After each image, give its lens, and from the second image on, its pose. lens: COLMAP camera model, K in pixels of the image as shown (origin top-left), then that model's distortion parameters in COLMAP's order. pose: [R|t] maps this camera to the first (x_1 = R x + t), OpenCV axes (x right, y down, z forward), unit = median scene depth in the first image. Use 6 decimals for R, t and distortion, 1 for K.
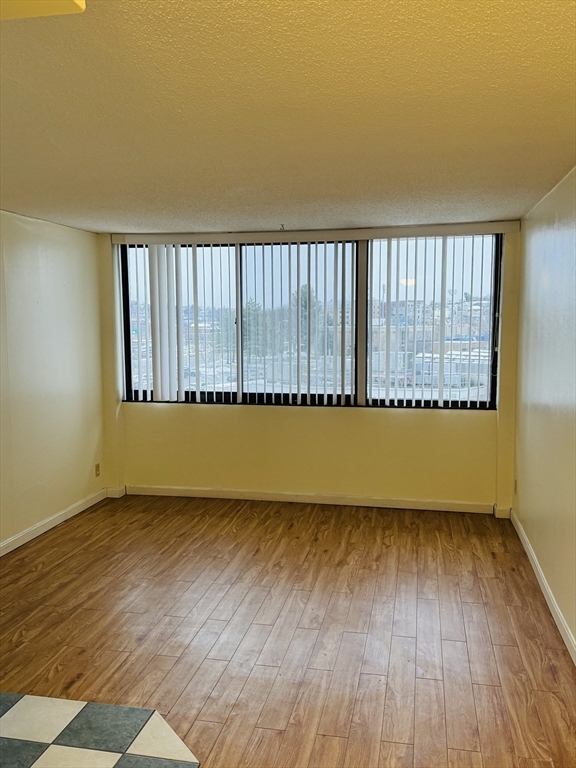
lens RADIAL K [[647.1, 0, 288.0], [0, 647.1, 384.0], [0, 0, 1]] dist [0.104452, -0.182050]
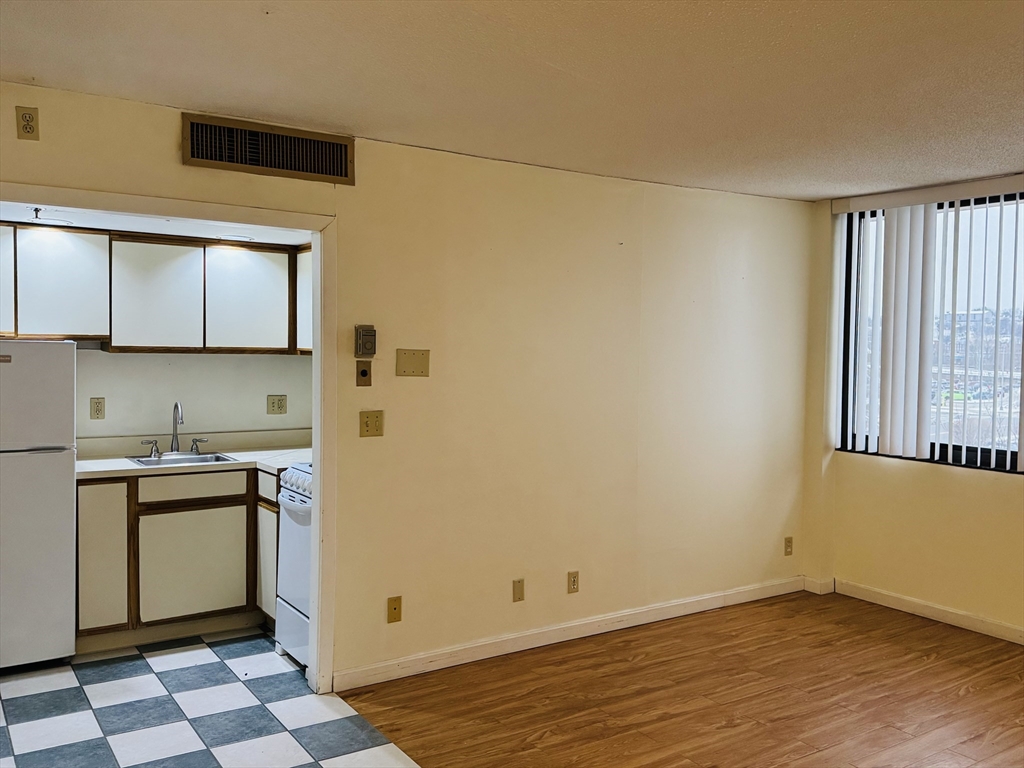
lens RADIAL K [[862.8, 0, 512.0], [0, 862.8, 384.0], [0, 0, 1]] dist [0.104452, -0.182050]
pose [[0.718963, 0.048374, -0.693363, 0.143662], [-0.086777, 0.996017, -0.020492, 0.008098], [0.689610, 0.074900, 0.720297, 0.155471]]
